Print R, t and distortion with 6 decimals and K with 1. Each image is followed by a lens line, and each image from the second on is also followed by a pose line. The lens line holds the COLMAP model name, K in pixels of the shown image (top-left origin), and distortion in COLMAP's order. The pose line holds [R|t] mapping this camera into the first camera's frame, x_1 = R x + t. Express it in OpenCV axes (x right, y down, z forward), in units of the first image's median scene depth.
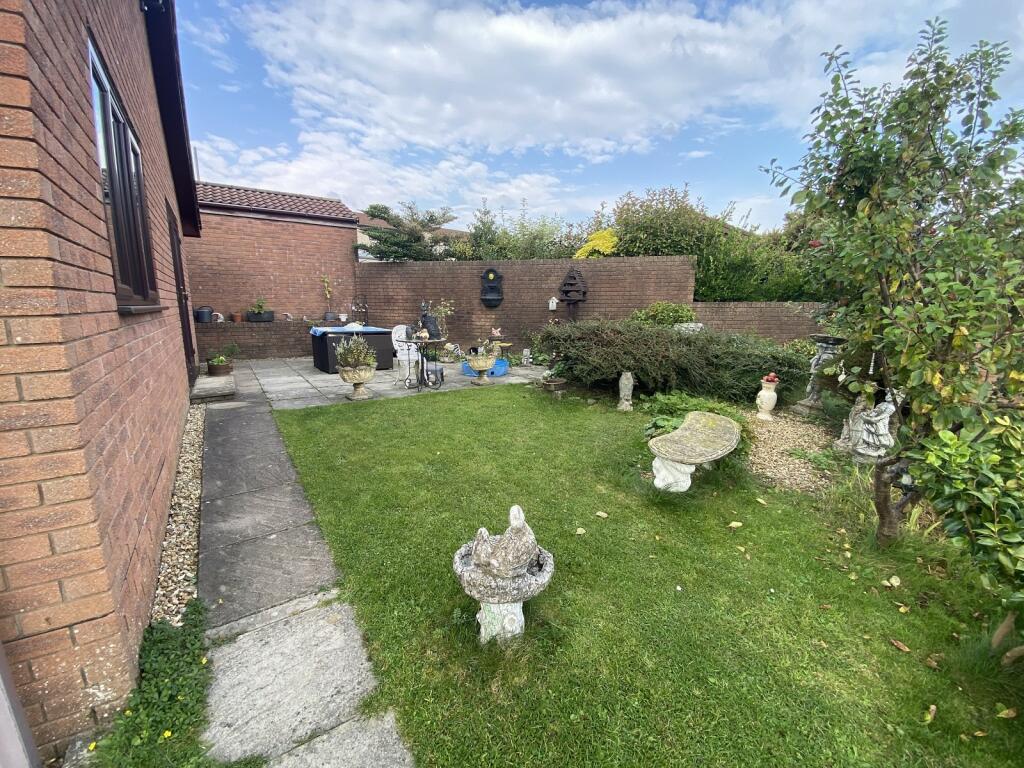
lens RADIAL K [[418.3, 0, 512.0], [0, 418.3, 384.0], [0, 0, 1]] dist [0.000777, -0.011910]
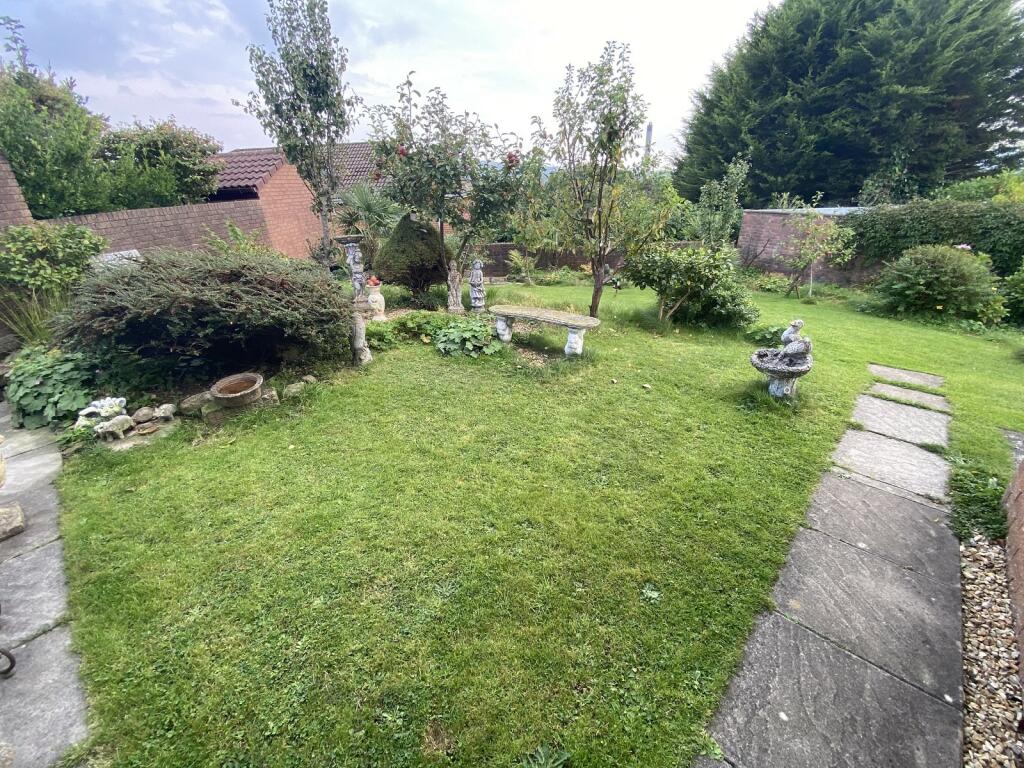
lens RADIAL K [[418.3, 0, 512.0], [0, 418.3, 384.0], [0, 0, 1]] dist [0.000777, -0.011910]
pose [[-0.199926, -0.430939, 0.879955, -0.987312], [0.214307, 0.857109, 0.468441, -0.419890], [-0.956087, 0.282234, -0.079006, 1.587775]]
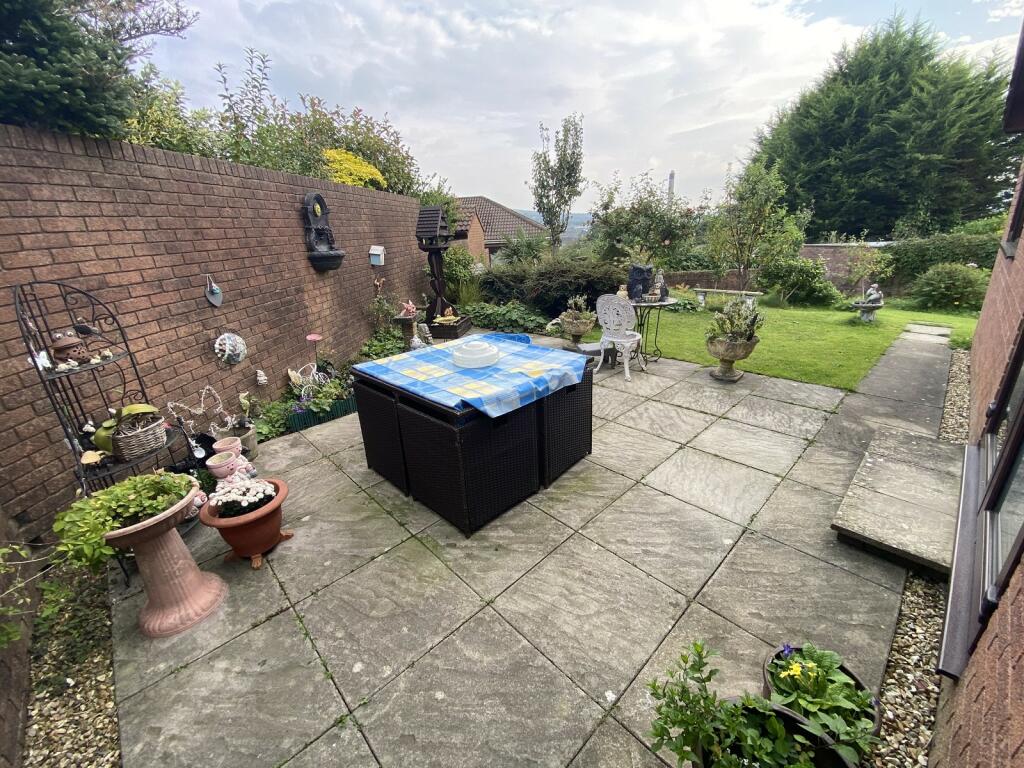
lens RADIAL K [[410.7, 0, 512.0], [0, 410.7, 384.0], [0, 0, 1]] dist [-0.000664, -0.012629]
pose [[-0.137410, -0.353893, 0.925137, -2.301373], [0.230186, 0.897017, 0.377326, -0.761295], [-0.963397, 0.264802, -0.041798, 3.147328]]
